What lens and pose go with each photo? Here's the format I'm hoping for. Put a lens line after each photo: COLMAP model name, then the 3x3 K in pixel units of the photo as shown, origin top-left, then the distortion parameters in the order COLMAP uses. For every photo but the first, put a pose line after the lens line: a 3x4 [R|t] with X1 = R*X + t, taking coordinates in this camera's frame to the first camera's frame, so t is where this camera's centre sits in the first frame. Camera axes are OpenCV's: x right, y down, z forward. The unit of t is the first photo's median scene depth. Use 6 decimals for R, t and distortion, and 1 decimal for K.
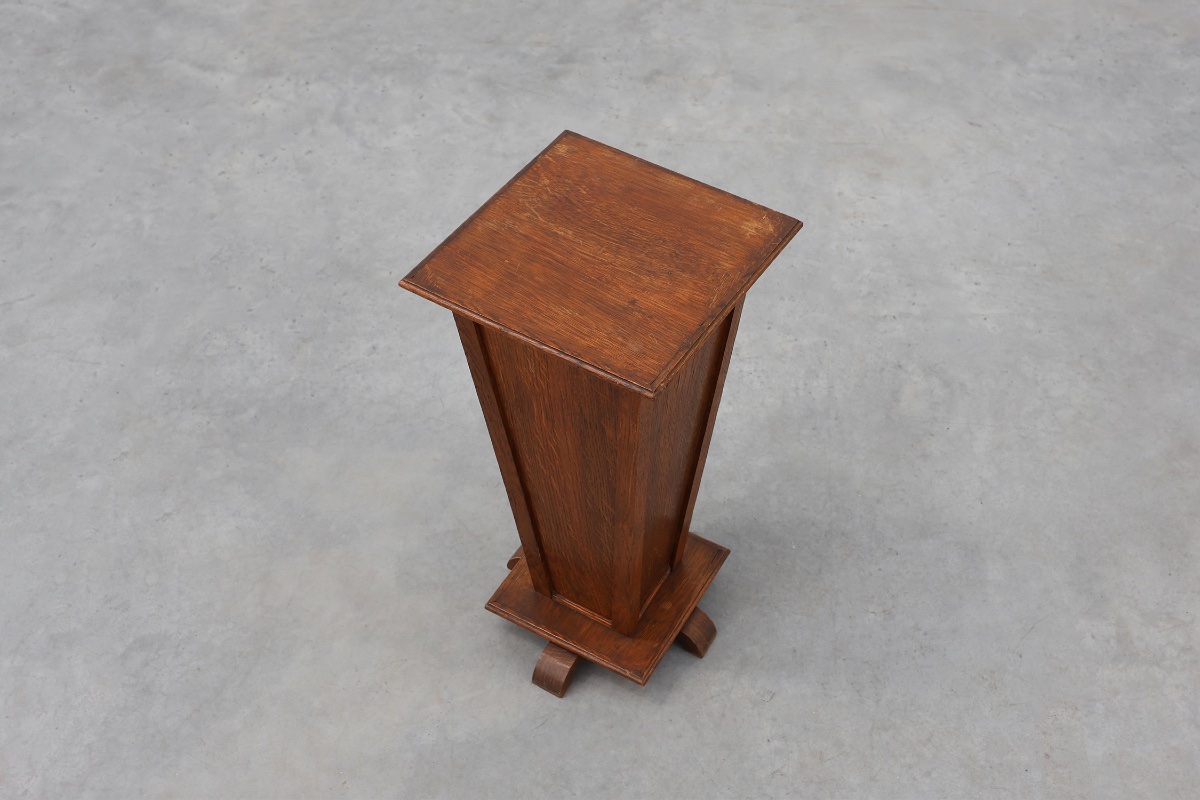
lens RADIAL K [[1310.5, 0, 633.8], [0, 1310.5, 230.1], [0, 0, 1]] dist [0.002000, 0.000000]
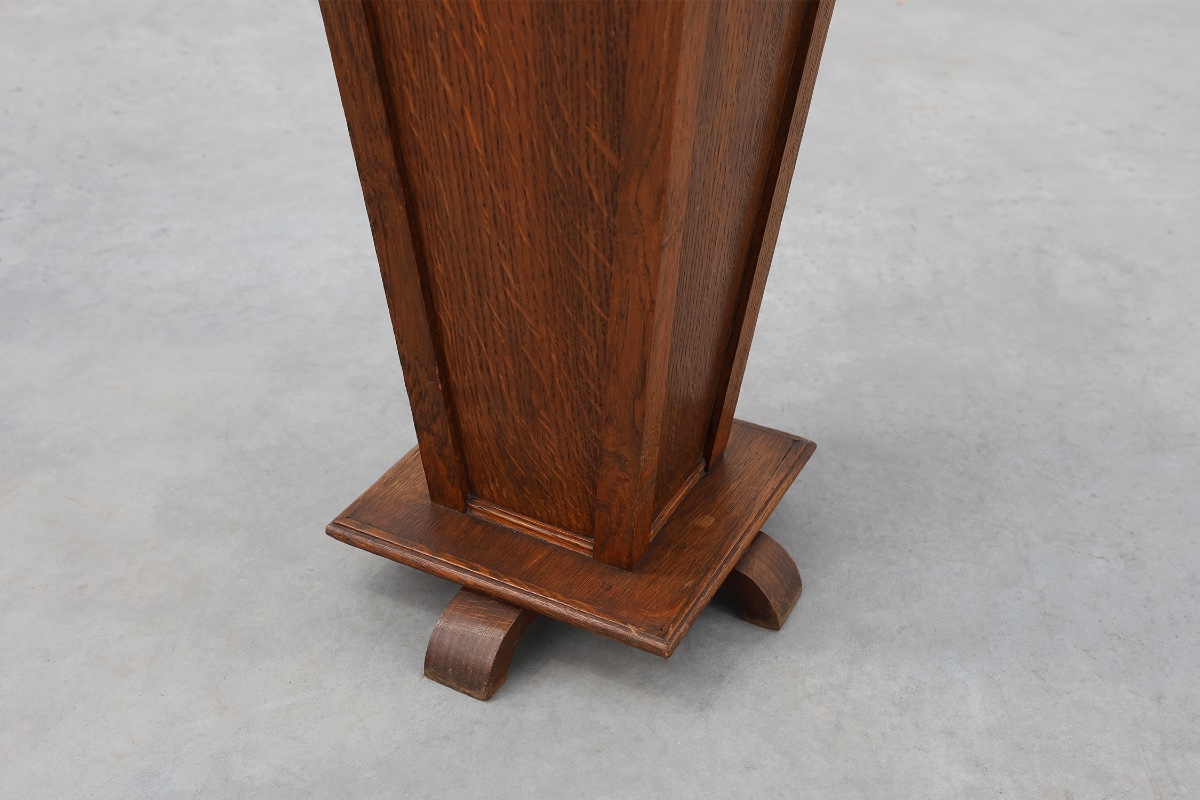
lens RADIAL K [[1310.5, 0, 595.3], [0, 1310.5, 426.6], [0, 0, 1]] dist [0.002000, 0.000000]
pose [[0.999170, -0.005279, 0.040380, -0.032325], [0.008814, 0.996093, -0.087867, 0.277058], [-0.039758, 0.088150, 0.995313, 0.486890]]
